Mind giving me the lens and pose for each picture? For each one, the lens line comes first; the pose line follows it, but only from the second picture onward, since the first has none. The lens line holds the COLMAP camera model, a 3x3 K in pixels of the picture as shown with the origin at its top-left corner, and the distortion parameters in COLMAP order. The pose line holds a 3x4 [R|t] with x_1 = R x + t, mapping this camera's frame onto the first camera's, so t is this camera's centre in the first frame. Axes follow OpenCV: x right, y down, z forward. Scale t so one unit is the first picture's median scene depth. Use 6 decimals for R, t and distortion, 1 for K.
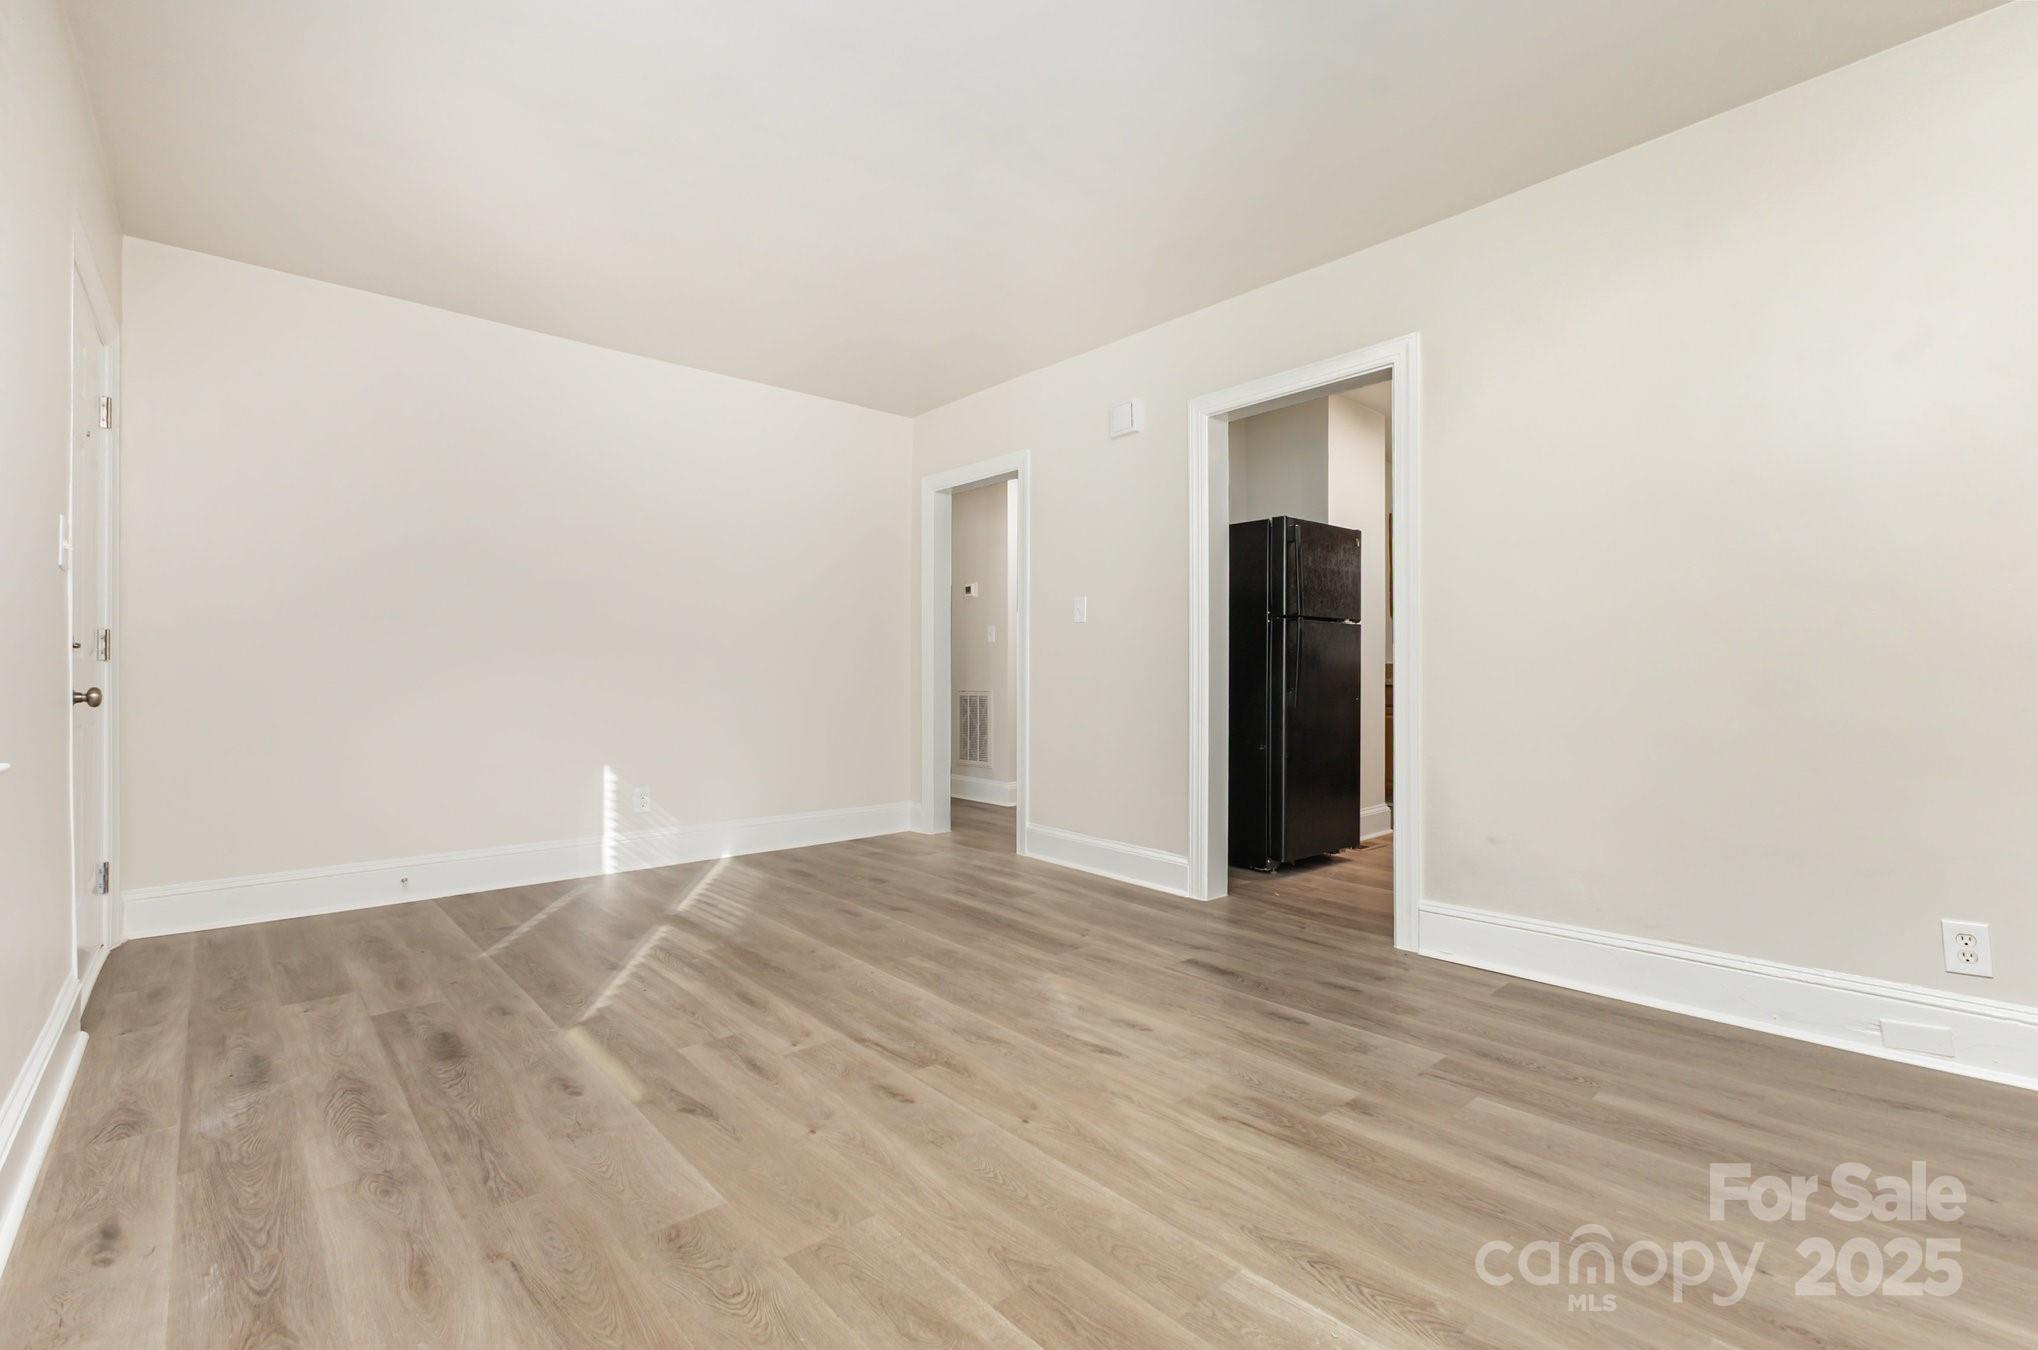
lens RADIAL K [[896.8, 0, 1019.0], [0, 896.8, 675.0], [0, 0, 1]] dist [0.003064, 0.000828]
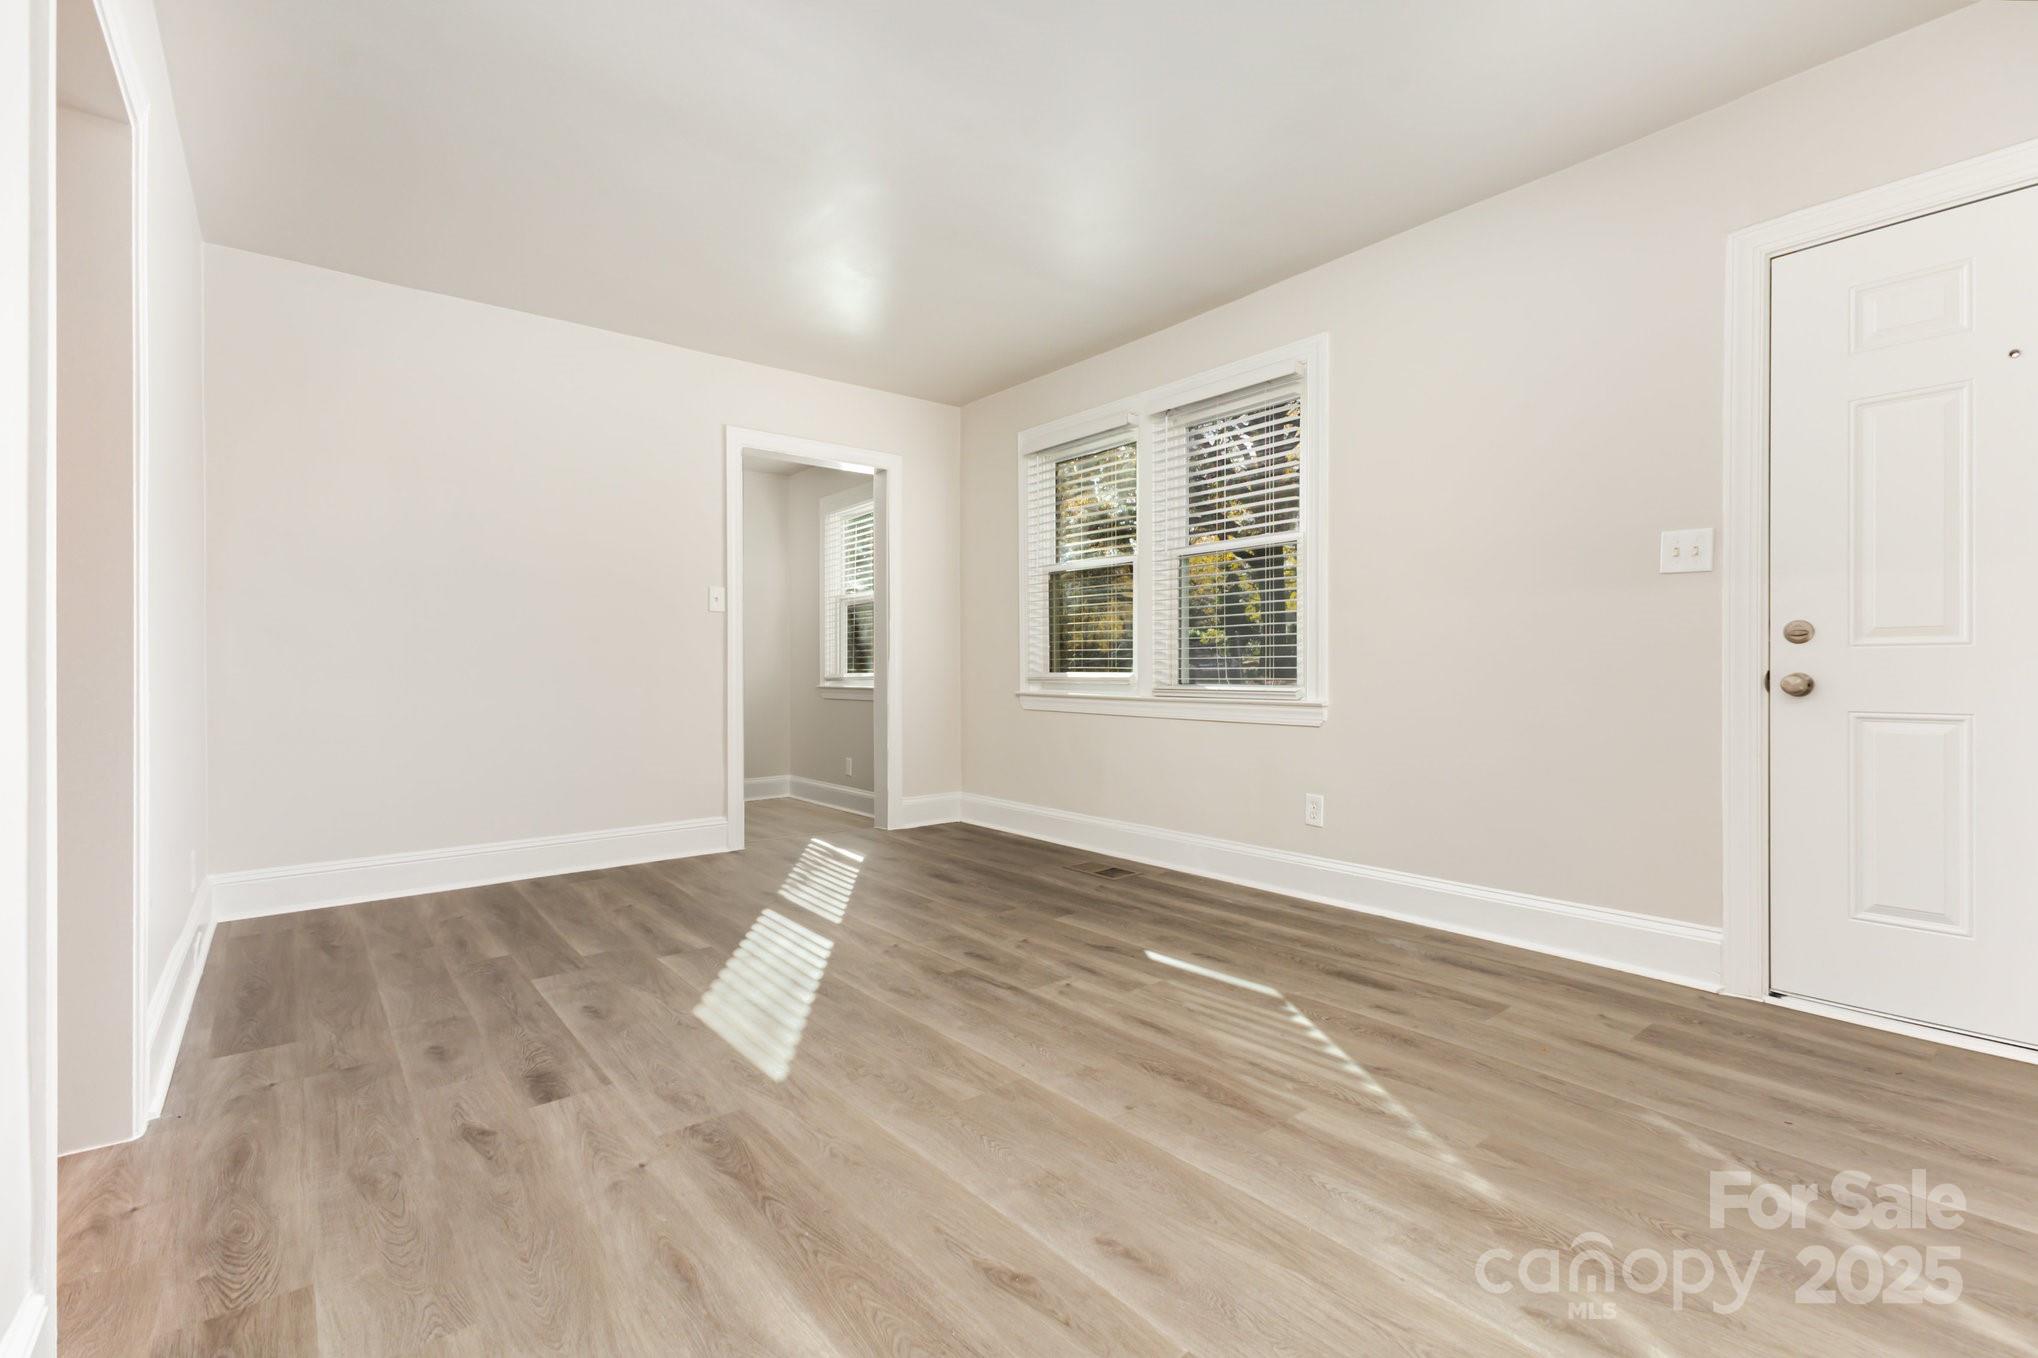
lens RADIAL K [[896.8, 0, 1019.0], [0, 896.8, 679.0], [0, 0, 1]] dist [0.003064, 0.000828]
pose [[-0.998654, 0.003805, 0.051735, -0.237759], [0.004250, 0.999955, 0.008486, 0.007423], [-0.051701, 0.008694, -0.998625, 2.065409]]
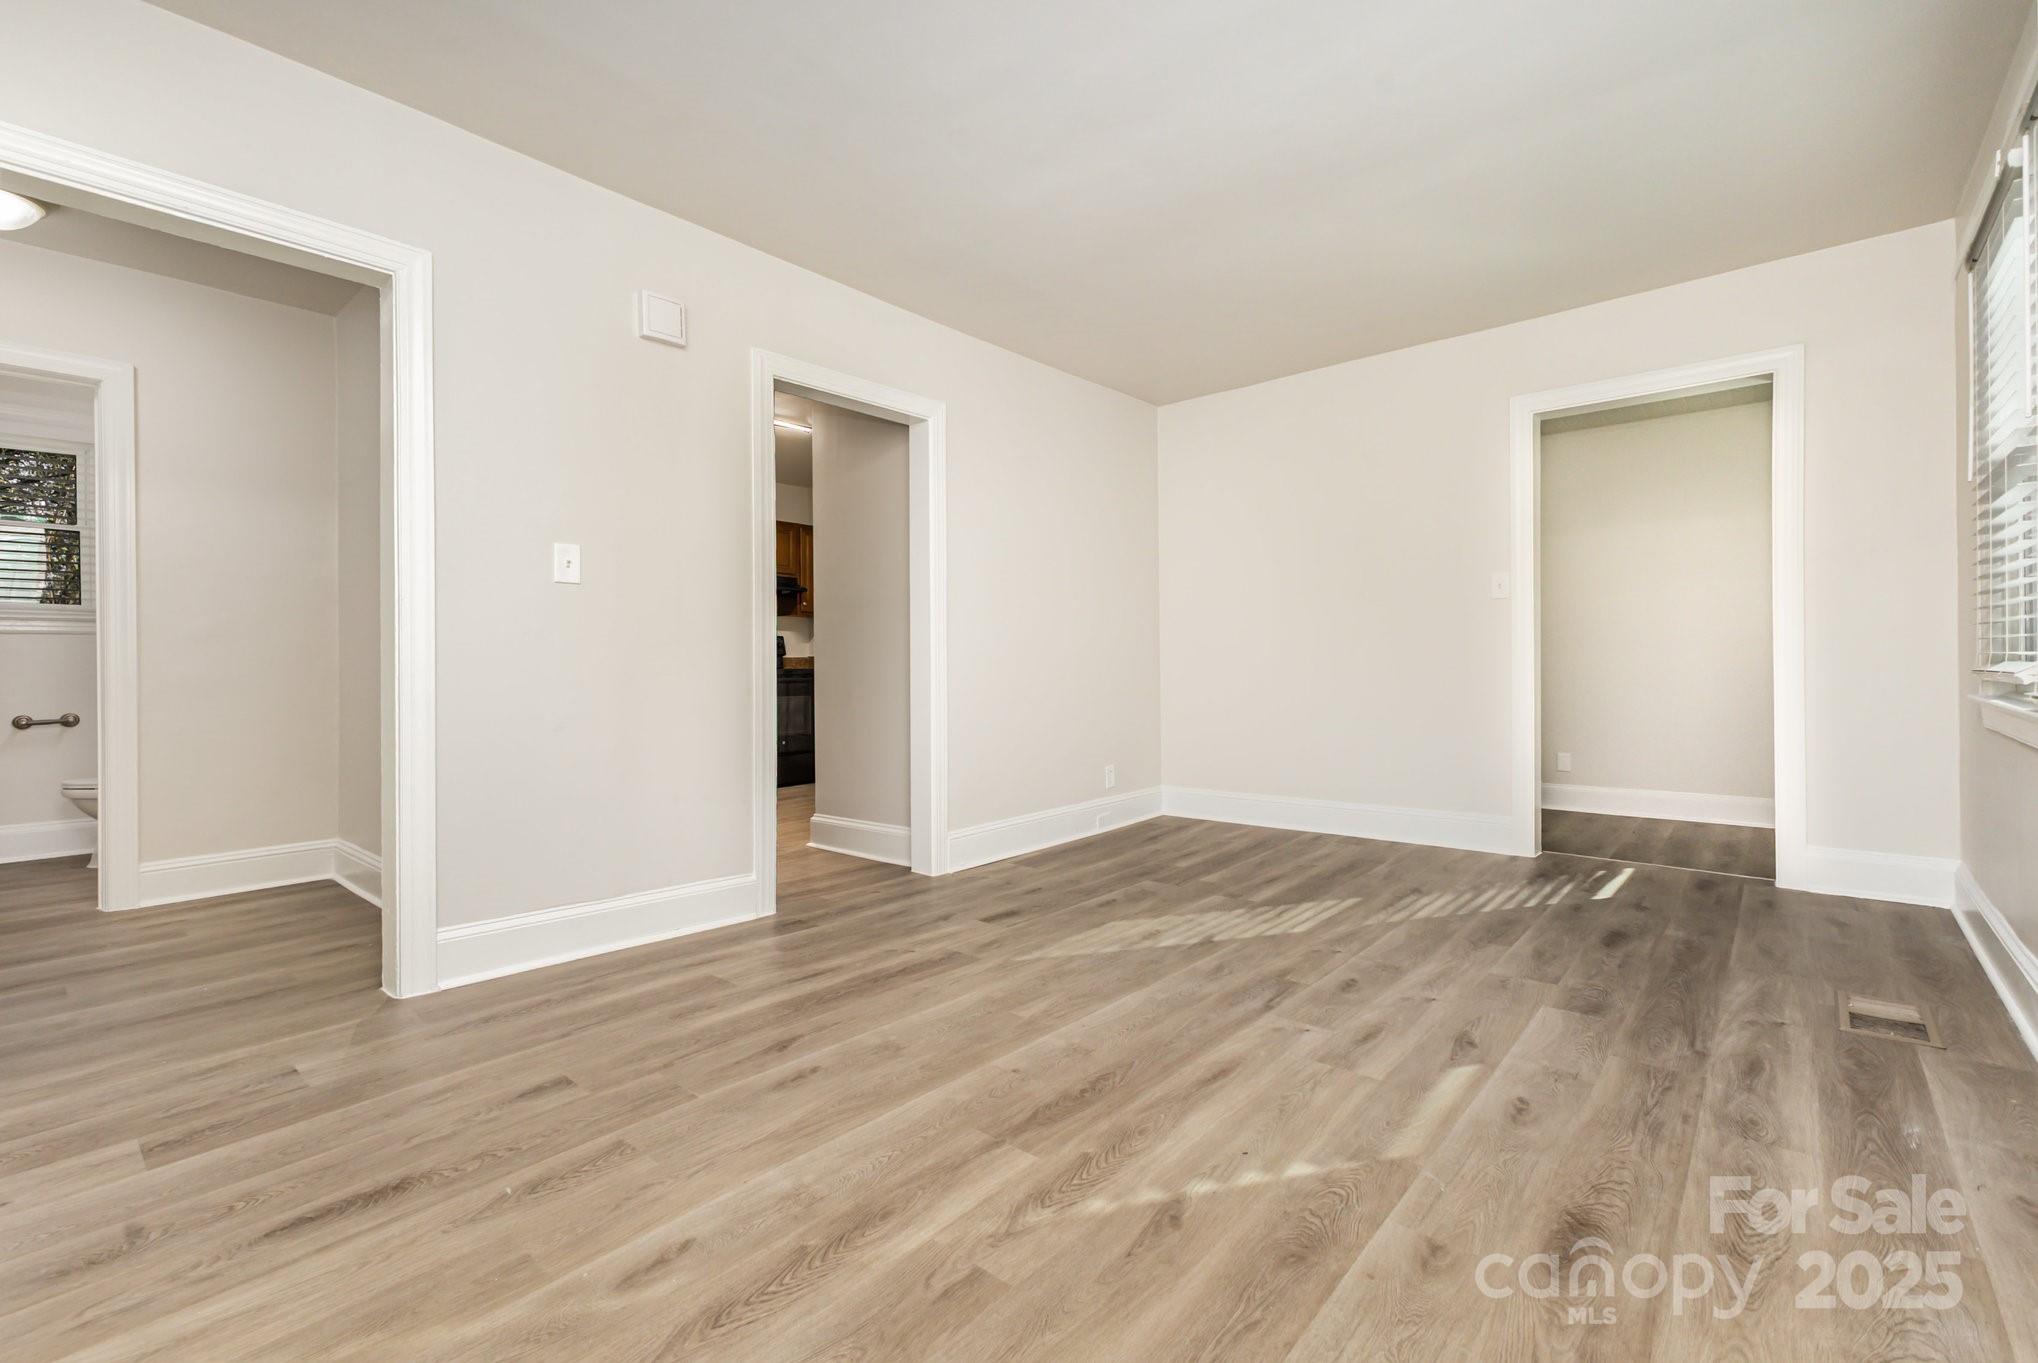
lens RADIAL K [[885.4, 0, 1029.0], [0, 885.4, 670.3], [0, 0, 1]] dist [0.000729, -0.000694]
pose [[-0.128928, -0.002539, 0.991651, -1.126392], [0.007142, 0.999968, 0.003489, 0.009670], [-0.991628, 0.007532, -0.128906, 1.365635]]
